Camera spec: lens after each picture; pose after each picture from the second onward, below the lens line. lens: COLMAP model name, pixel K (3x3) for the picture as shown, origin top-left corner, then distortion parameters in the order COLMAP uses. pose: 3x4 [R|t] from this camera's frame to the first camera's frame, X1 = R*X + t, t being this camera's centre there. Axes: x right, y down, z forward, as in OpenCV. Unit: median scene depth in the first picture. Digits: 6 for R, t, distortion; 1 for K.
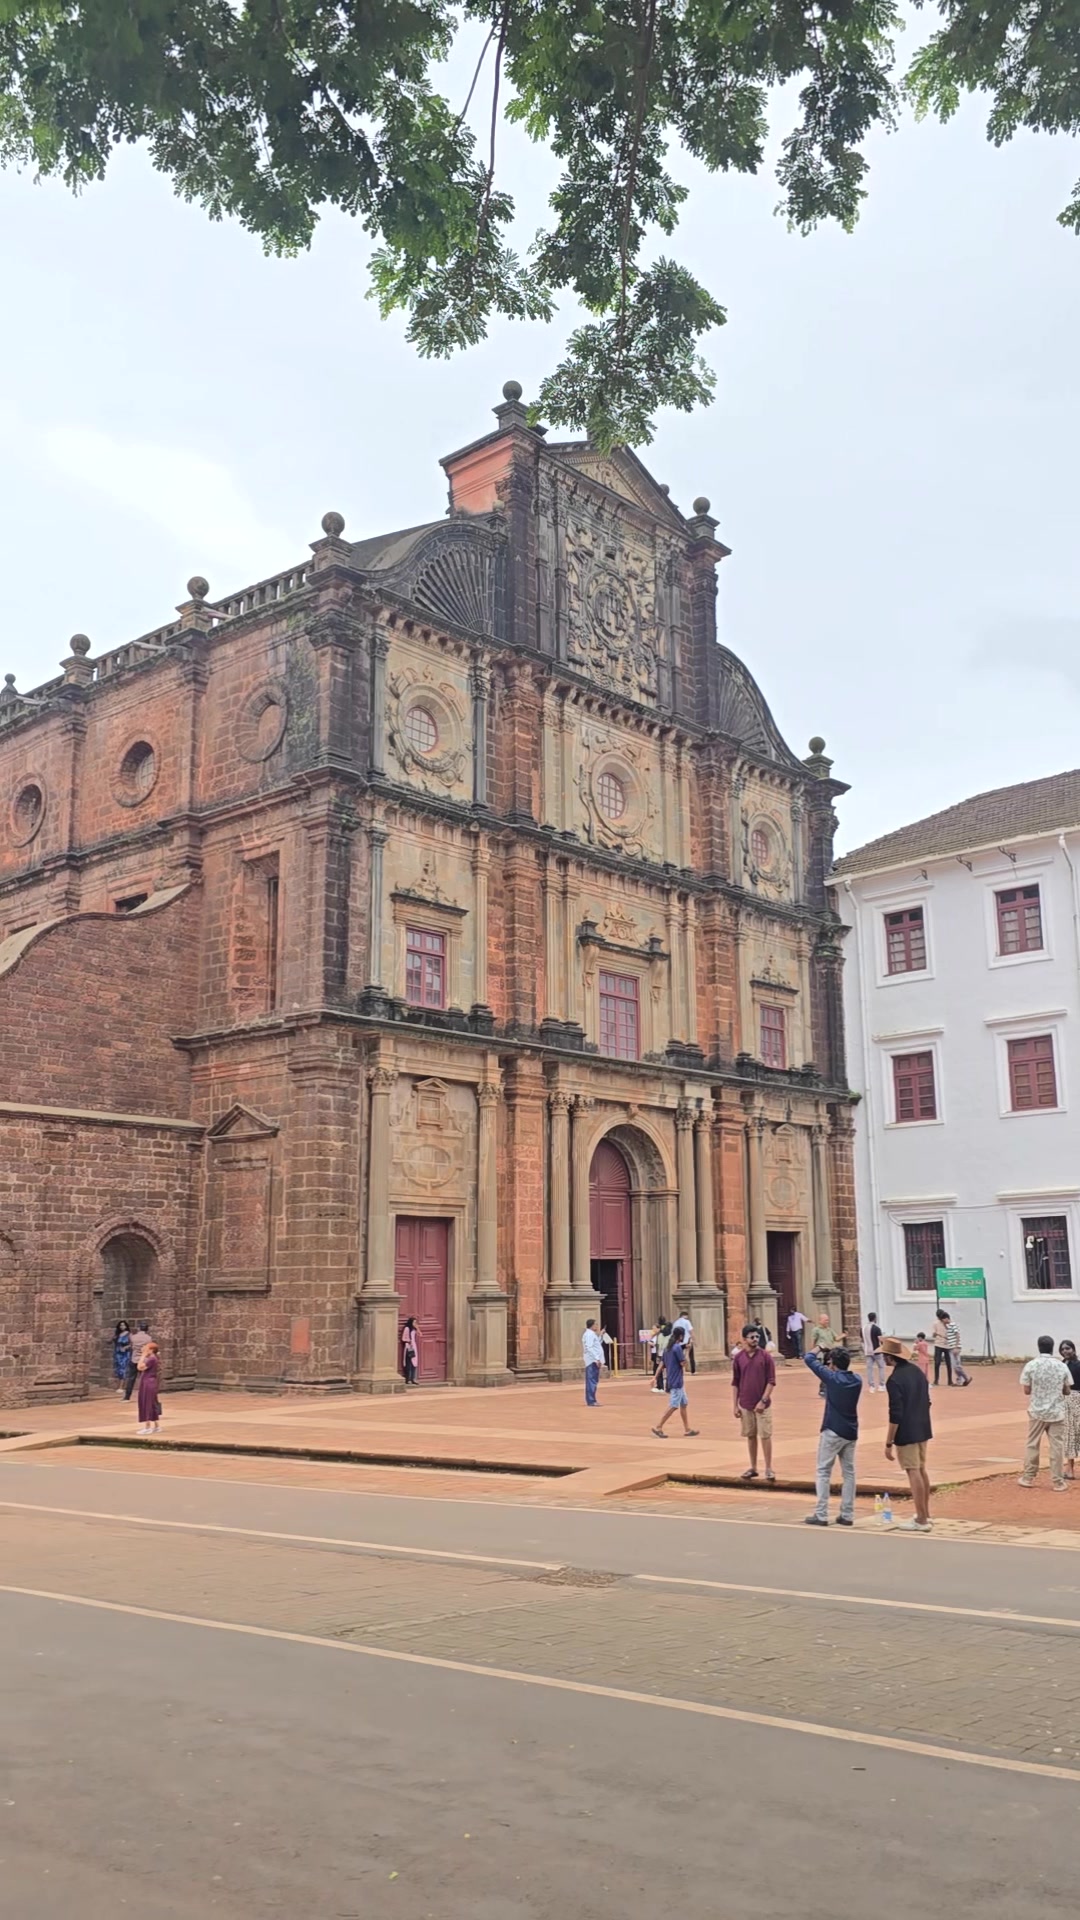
lens RADIAL K [[1675.1, 0, 540.0], [0, 1675.1, 960.0], [0, 0, 1]] dist [-0.241656, -0.000544]
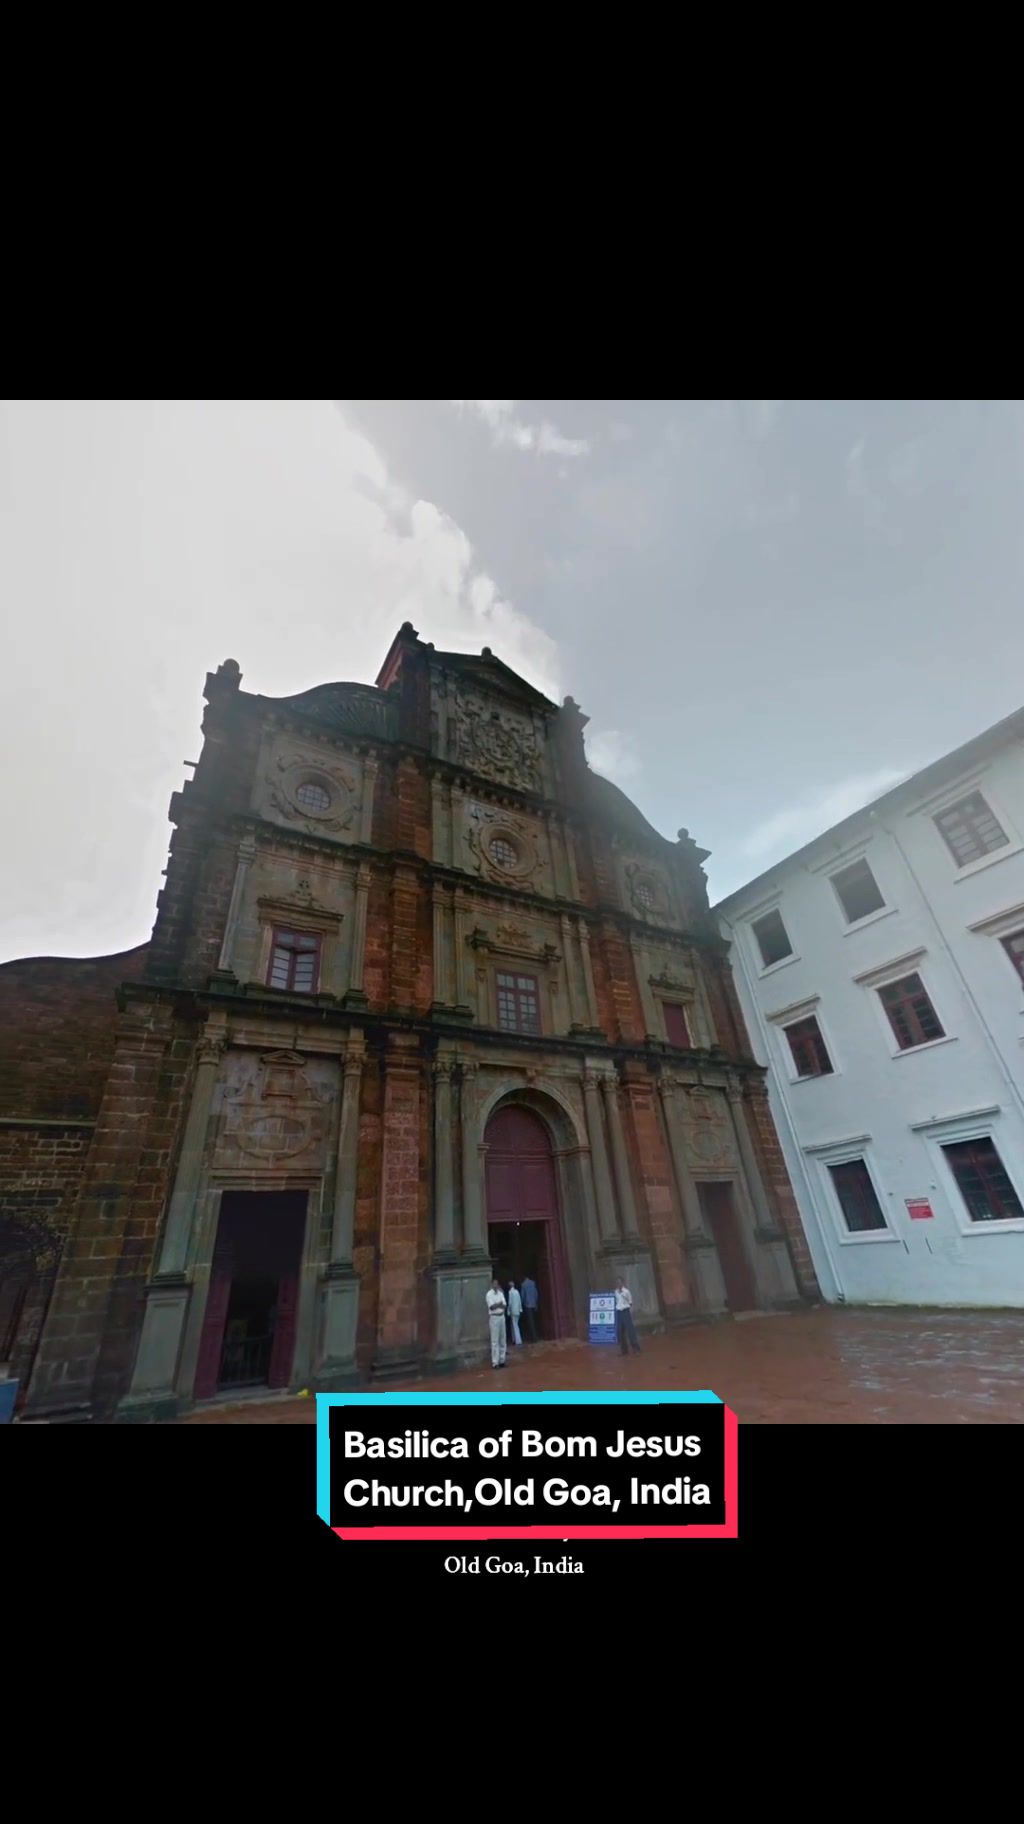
lens RADIAL K [[609.5, 0, 512.0], [0, 609.5, 912.0], [0, 0, 1]] dist [-0.018366, -0.000019]
pose [[0.955194, -0.195884, -0.221888, 0.155010], [0.122958, 0.944535, -0.304526, 0.105660], [0.269232, 0.263598, 0.926299, 0.558284]]
